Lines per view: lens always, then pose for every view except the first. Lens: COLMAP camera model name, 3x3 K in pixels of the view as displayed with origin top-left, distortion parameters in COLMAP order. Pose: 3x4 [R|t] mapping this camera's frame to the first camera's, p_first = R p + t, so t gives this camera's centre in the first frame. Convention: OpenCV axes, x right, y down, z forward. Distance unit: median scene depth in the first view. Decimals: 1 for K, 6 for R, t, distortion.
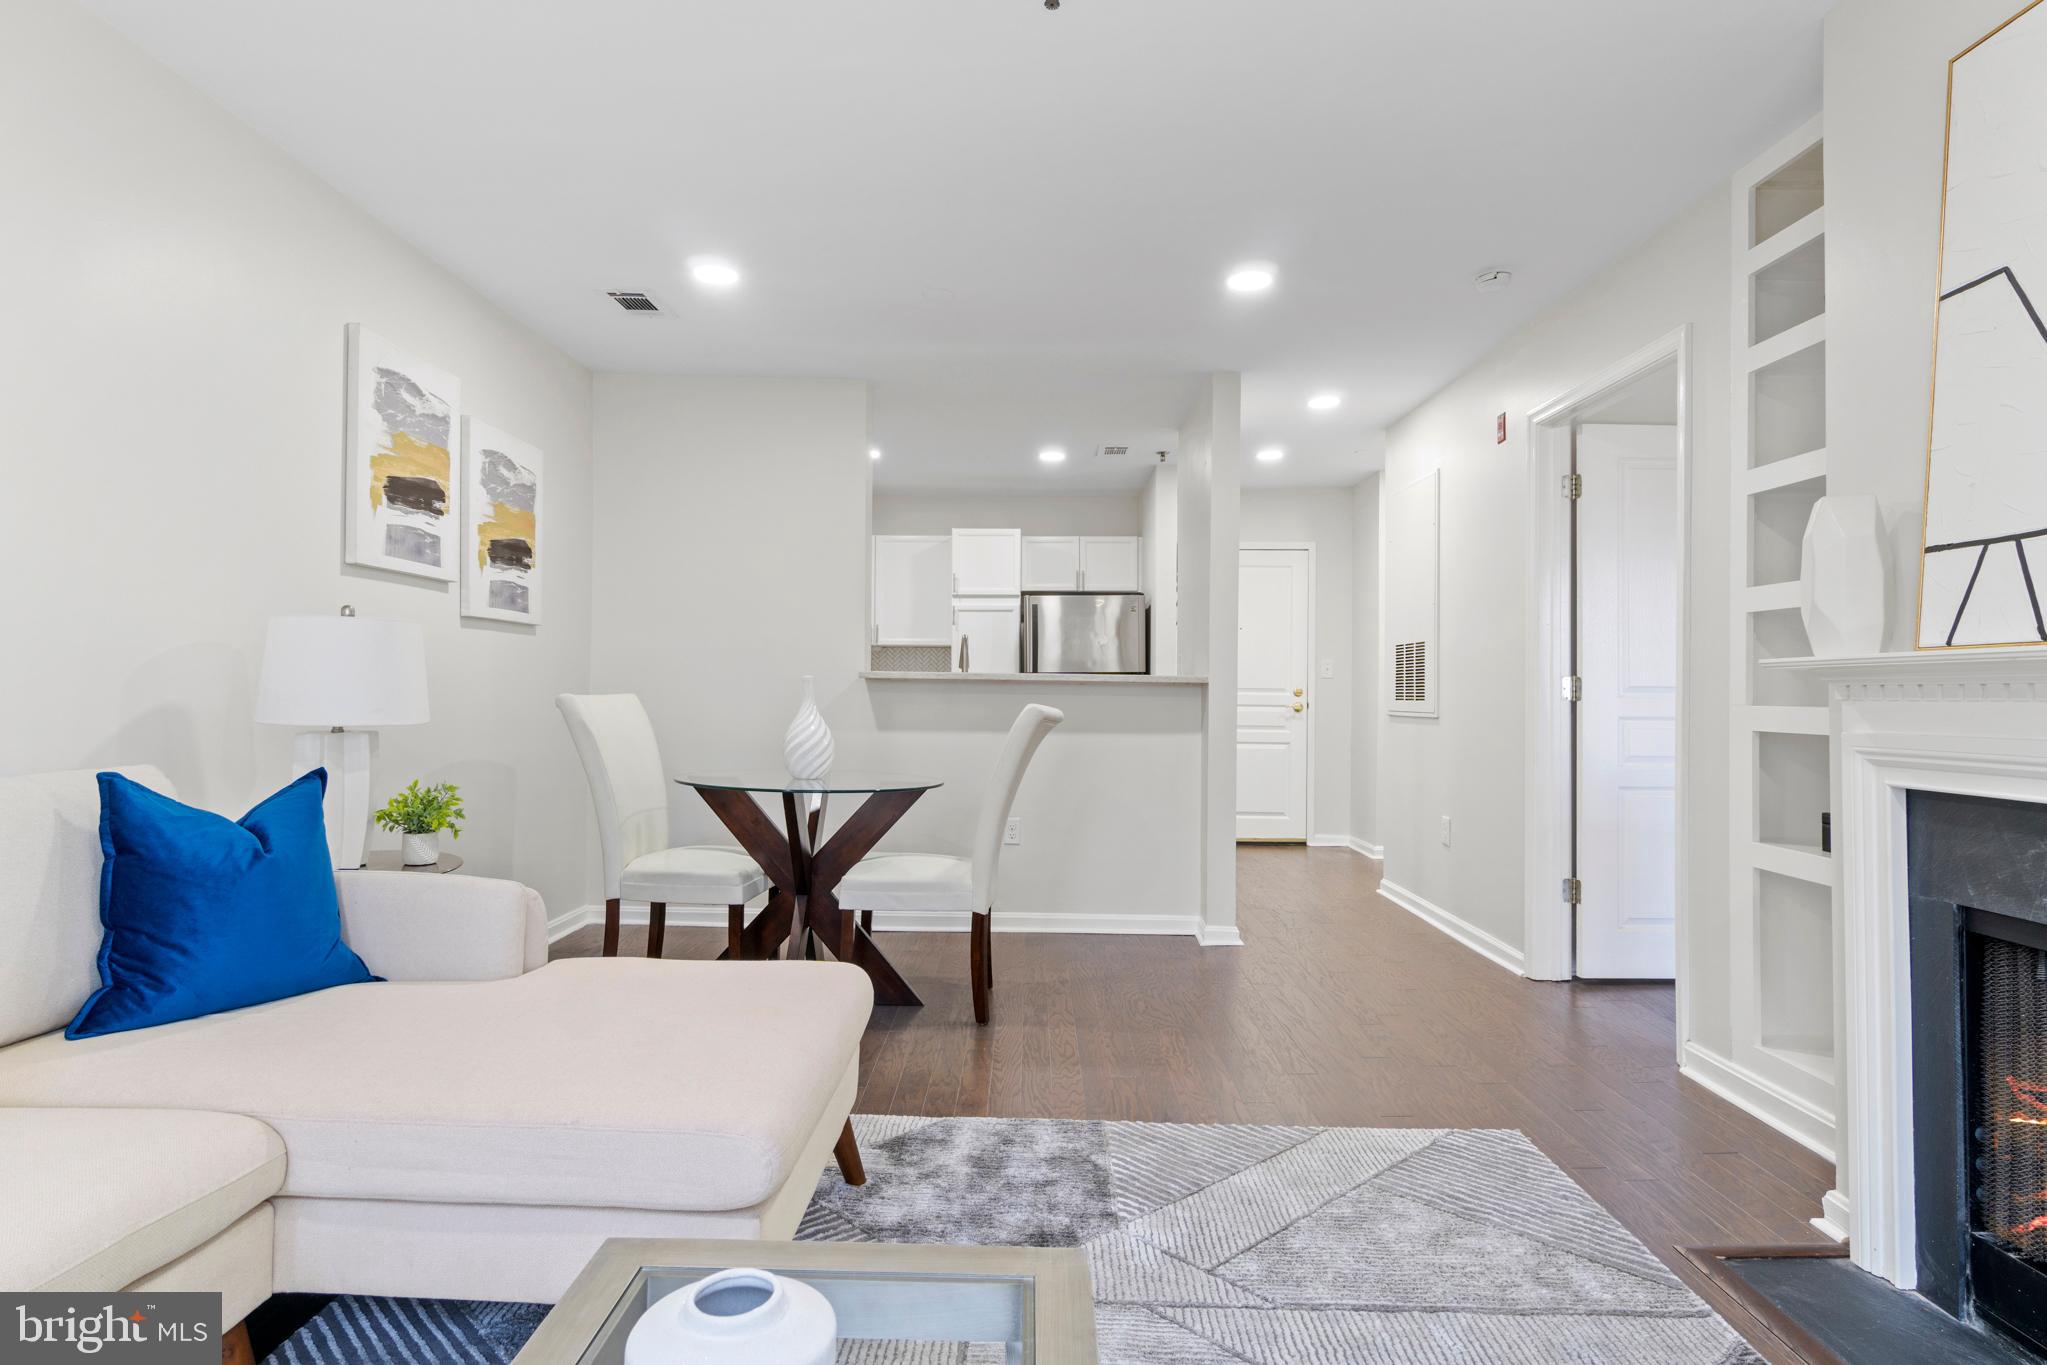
lens RADIAL K [[1086.9, 0, 1008.4], [0, 1086.9, 666.1], [0, 0, 1]] dist [0.003666, -0.001395]
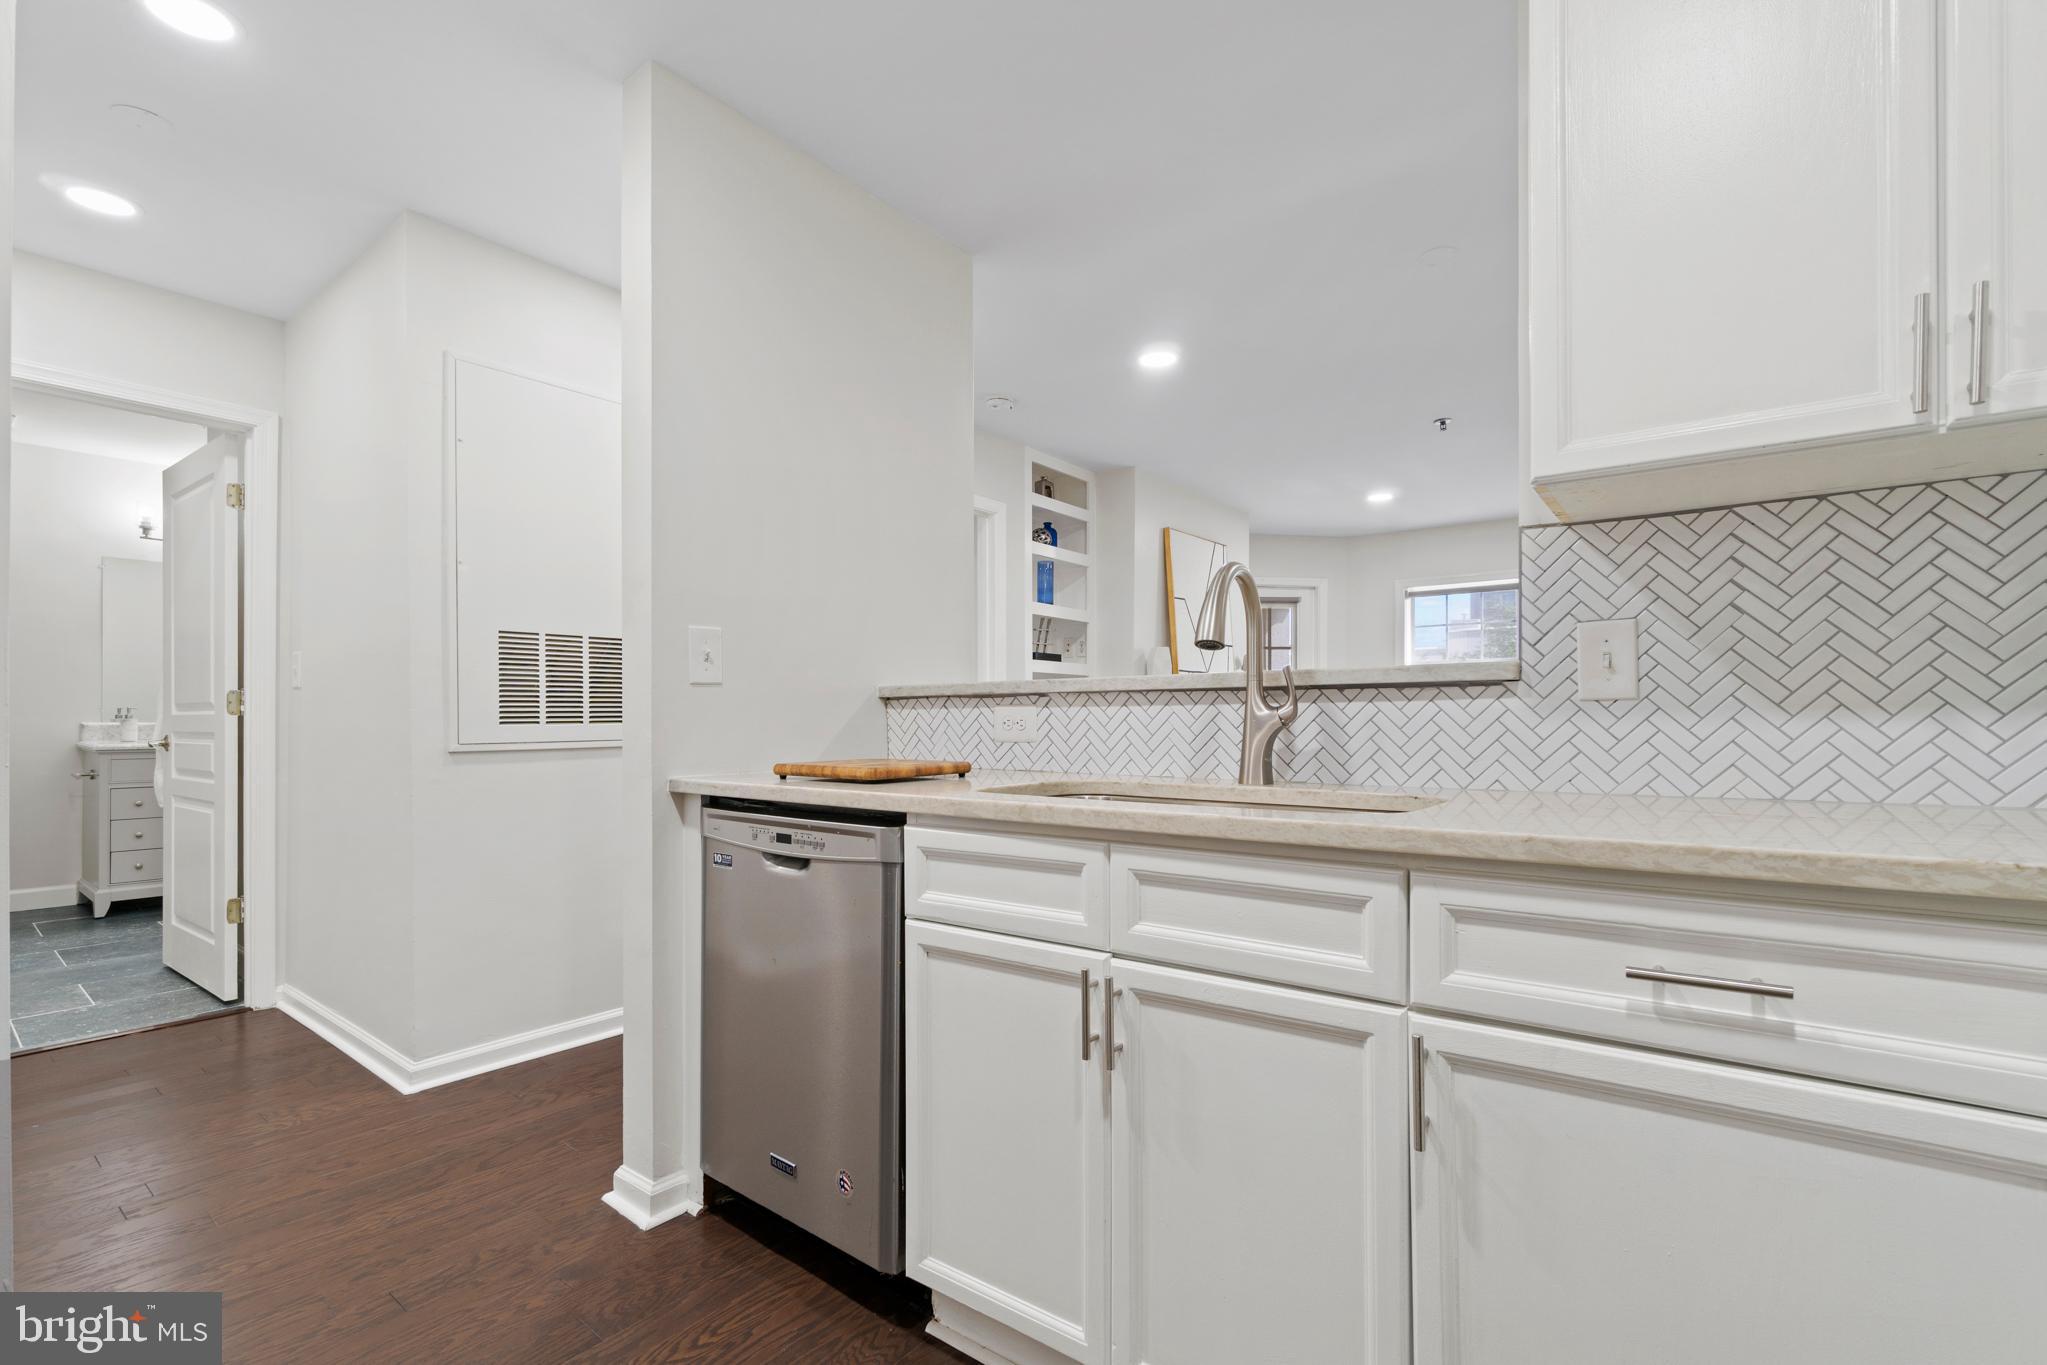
lens RADIAL K [[900.0, 0, 986.7], [0, 900.0, 713.9], [0, 0, 1]] dist [-0.000395, 0.001105]
pose [[-0.788546, -0.005852, 0.614948, -0.226593], [-0.017541, 0.999762, -0.012979, 0.042284], [-0.614726, -0.021021, -0.788461, 1.890050]]
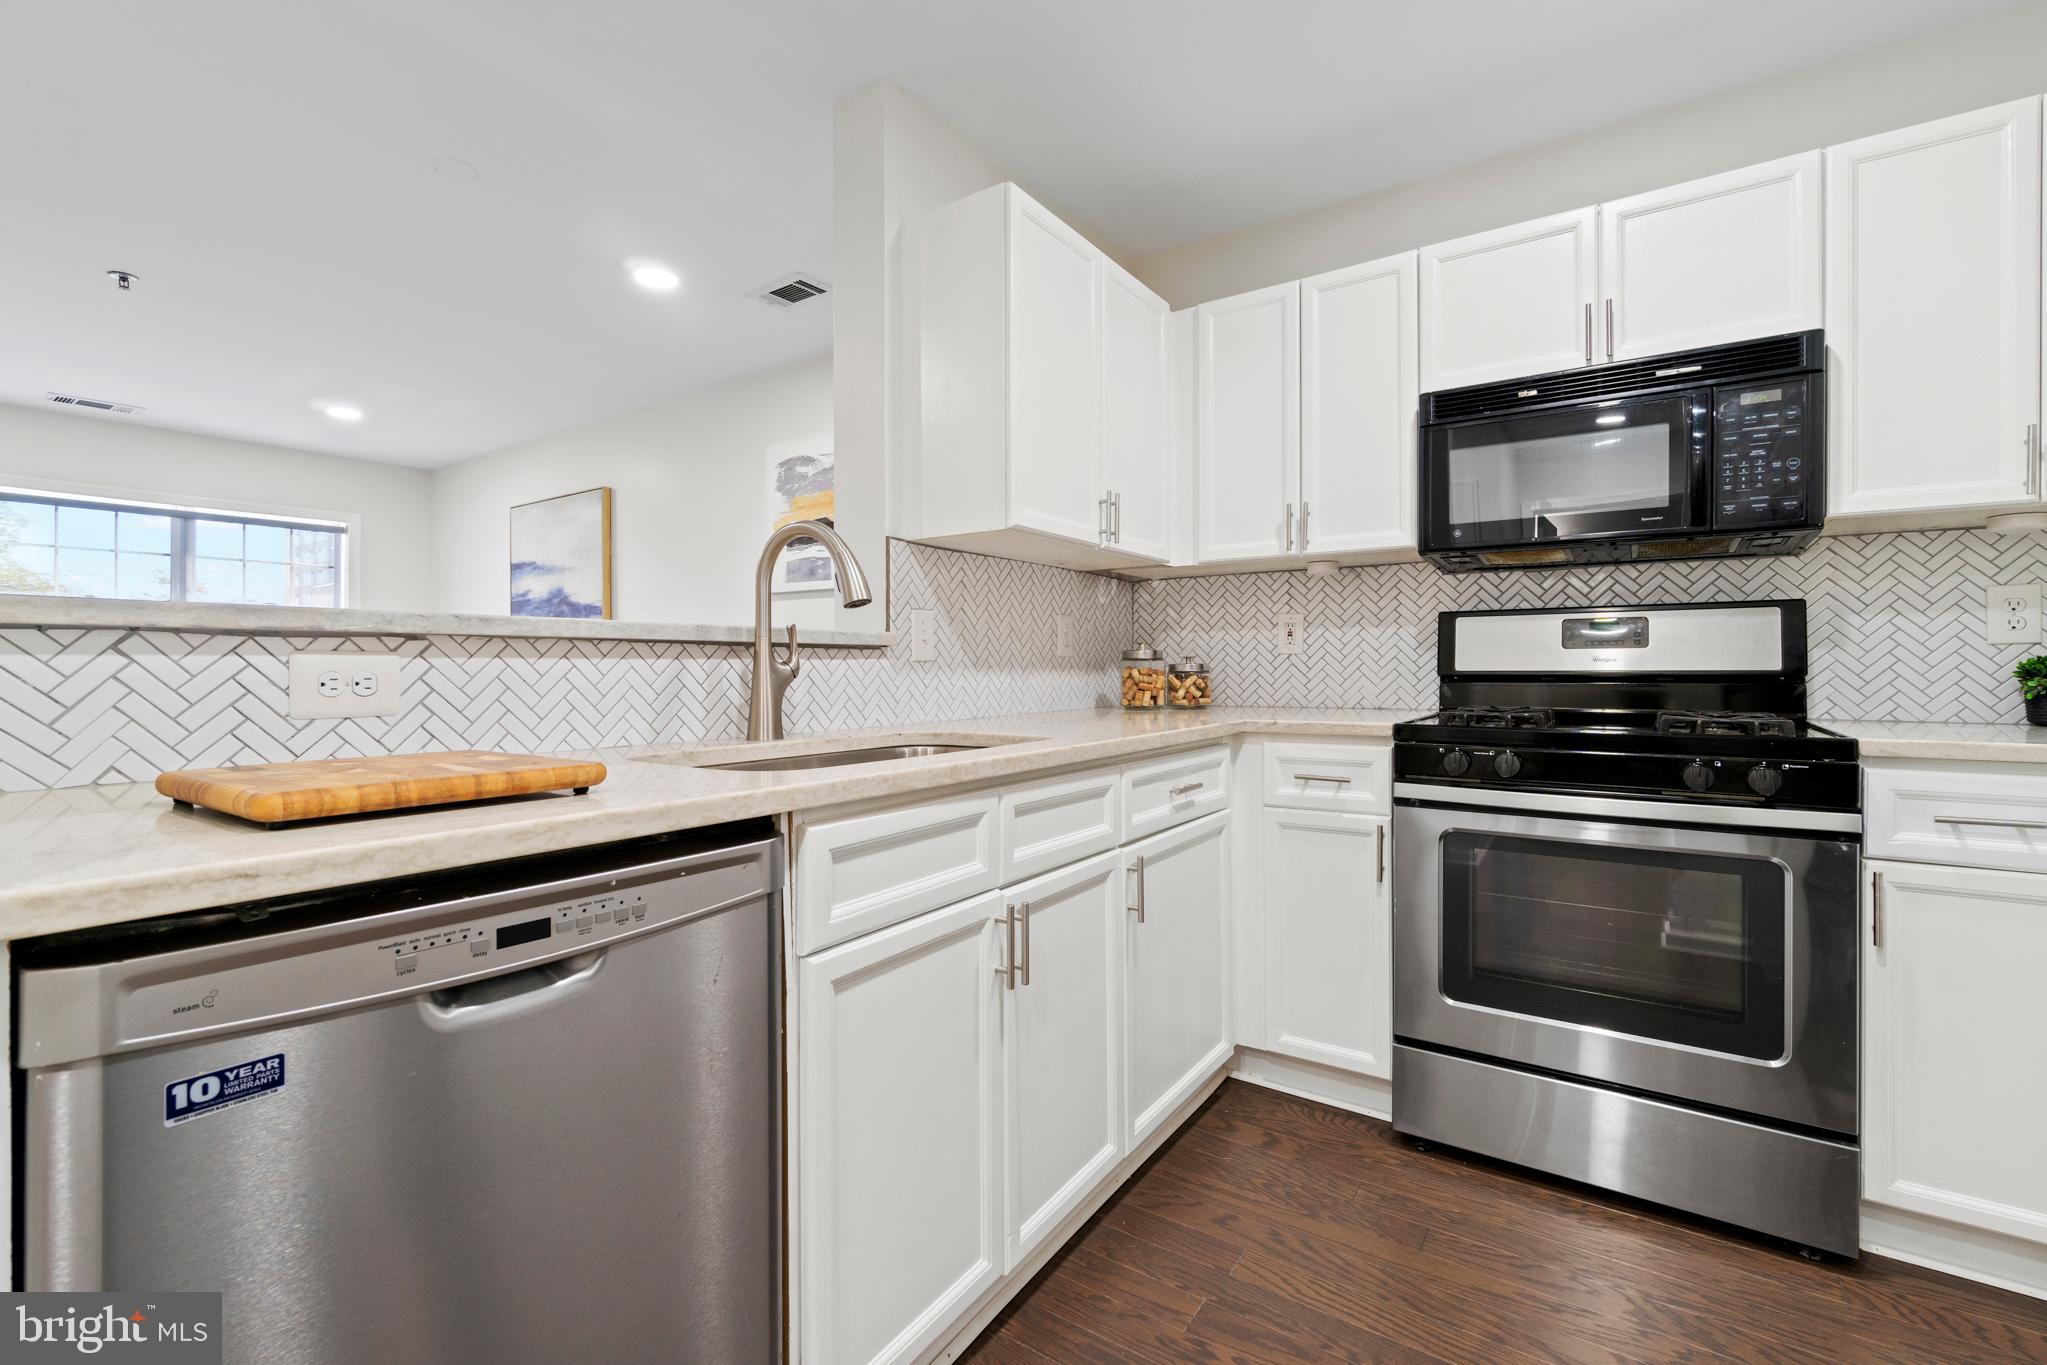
lens RADIAL K [[900.0, 0, 1018.1], [0, 900.0, 671.3], [0, 0, 1]] dist [-0.000395, 0.001105]
pose [[-0.557871, -0.008330, -0.829886, 0.260018], [0.012714, 0.999747, -0.018582, 0.044965], [0.829830, -0.020918, -0.557624, 1.805954]]
